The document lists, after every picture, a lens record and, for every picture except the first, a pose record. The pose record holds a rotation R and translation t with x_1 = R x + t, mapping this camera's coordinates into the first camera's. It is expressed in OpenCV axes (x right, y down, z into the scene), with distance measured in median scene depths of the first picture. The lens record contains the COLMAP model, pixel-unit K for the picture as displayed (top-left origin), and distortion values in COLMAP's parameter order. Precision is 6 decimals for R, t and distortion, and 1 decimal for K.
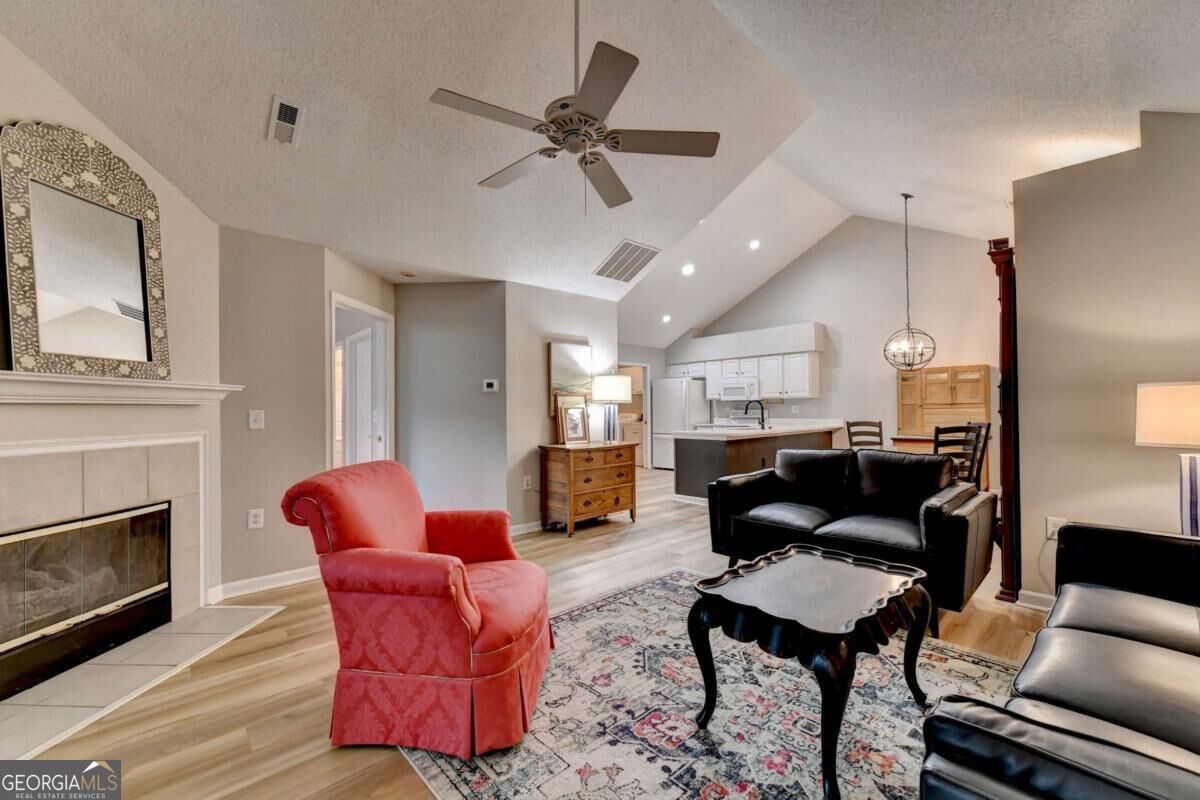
lens RADIAL K [[473.6, 0, 598.1], [0, 473.6, 401.3], [0, 0, 1]] dist [-0.006499, -0.000347]
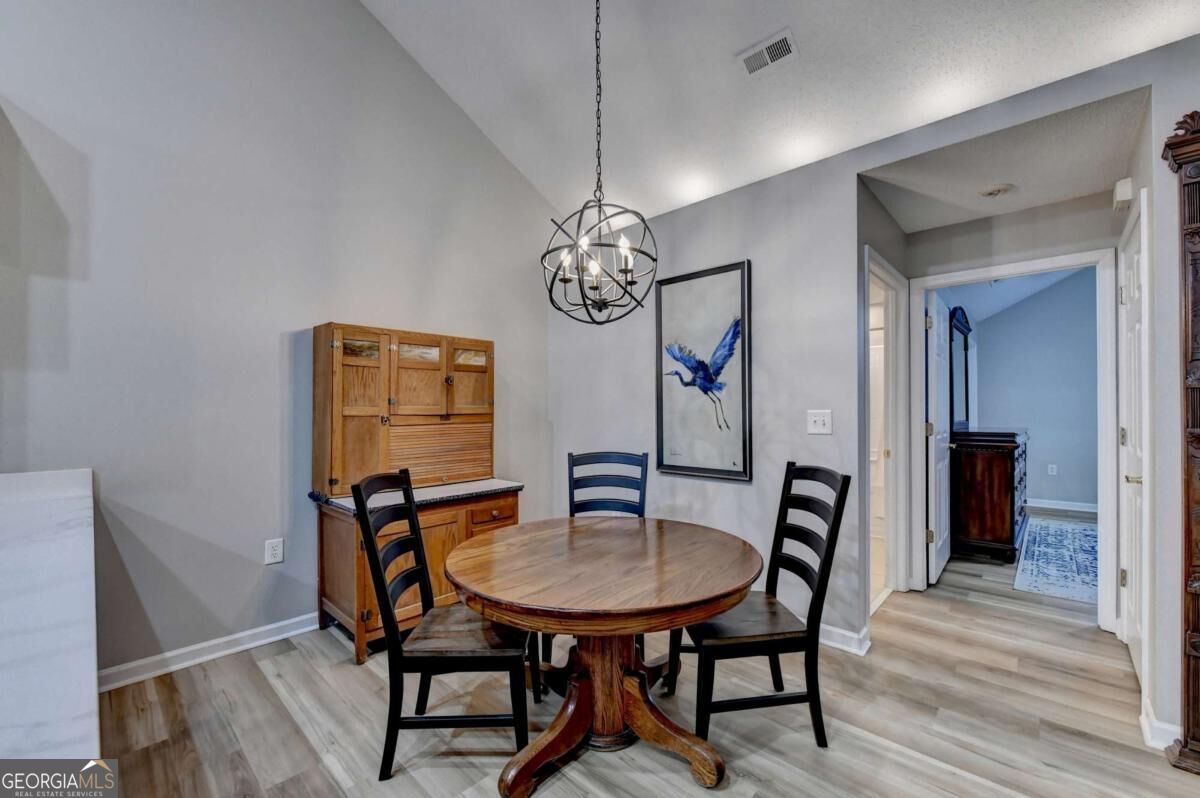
lens RADIAL K [[477.9, 0, 614.1], [0, 477.9, 410.5], [0, 0, 1]] dist [-0.008151, 0.000022]
pose [[-0.108697, 0.010606, 0.994018, 0.518192], [-0.008986, 0.999892, -0.011651, 0.010944], [-0.994034, -0.010199, -0.108590, 1.802994]]
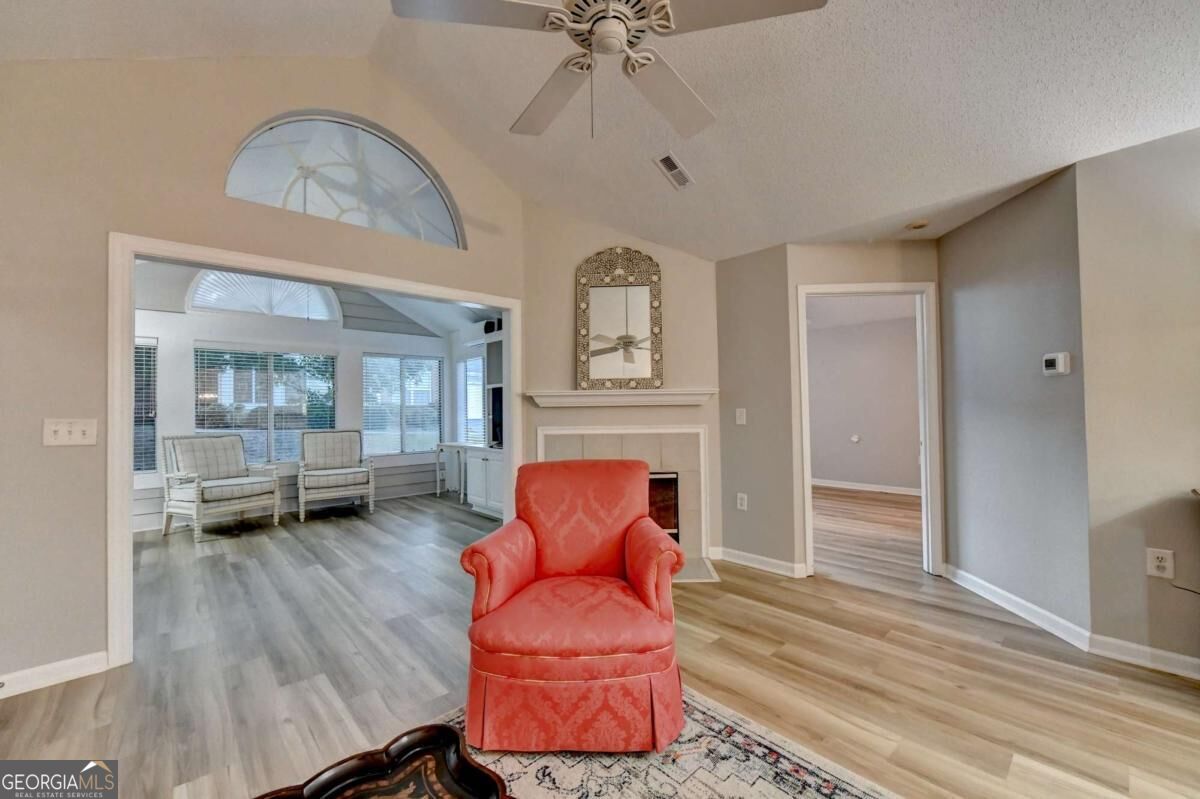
lens RADIAL K [[470.2, 0, 610.8], [0, 470.2, 400.1], [0, 0, 1]] dist [-0.008374, -0.000074]
pose [[0.027535, -0.007873, -0.999590, 0.467736], [0.028946, 0.999556, -0.007076, -0.003373], [0.999202, -0.028739, 0.027750, 0.708910]]
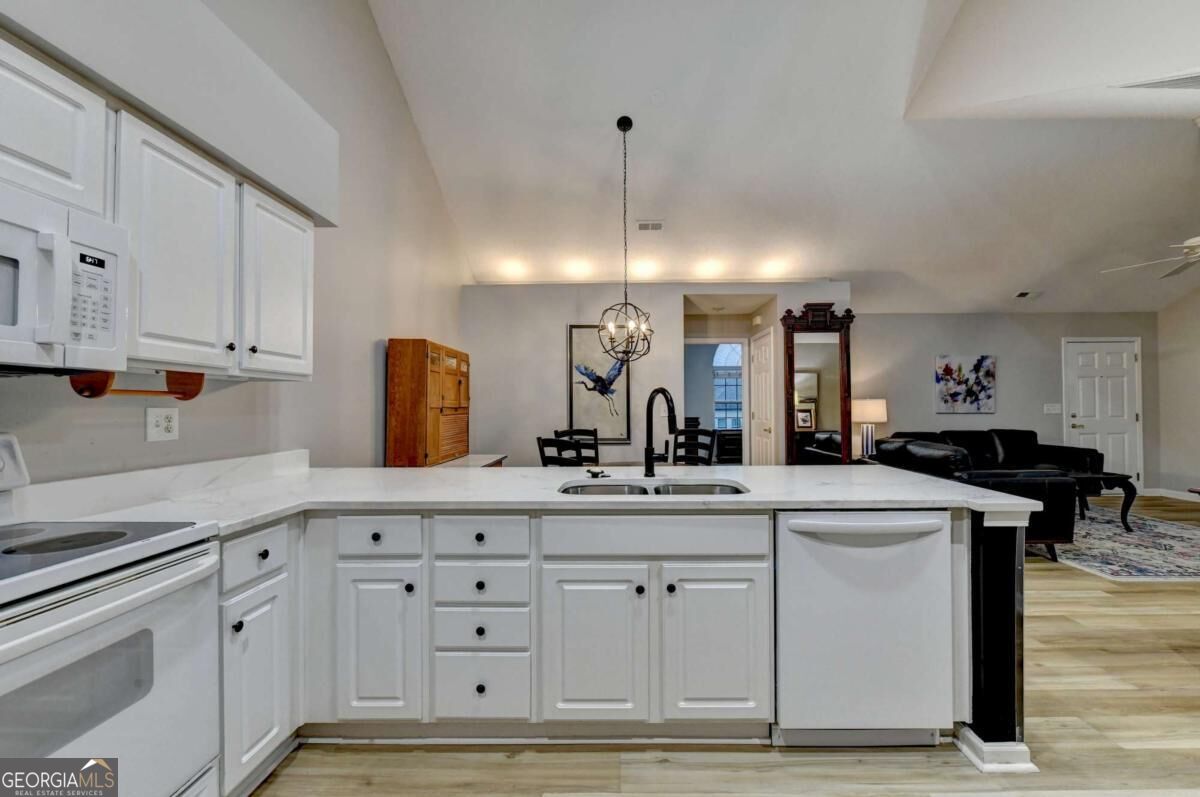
lens RADIAL K [[483.9, 0, 603.3], [0, 483.9, 401.6], [0, 0, 1]] dist [-0.008279, -0.000294]
pose [[-0.732814, 0.021761, 0.680081, 0.304395], [0.002856, 0.999578, -0.028907, 0.035011], [-0.680423, -0.019241, -0.732567, 2.759491]]
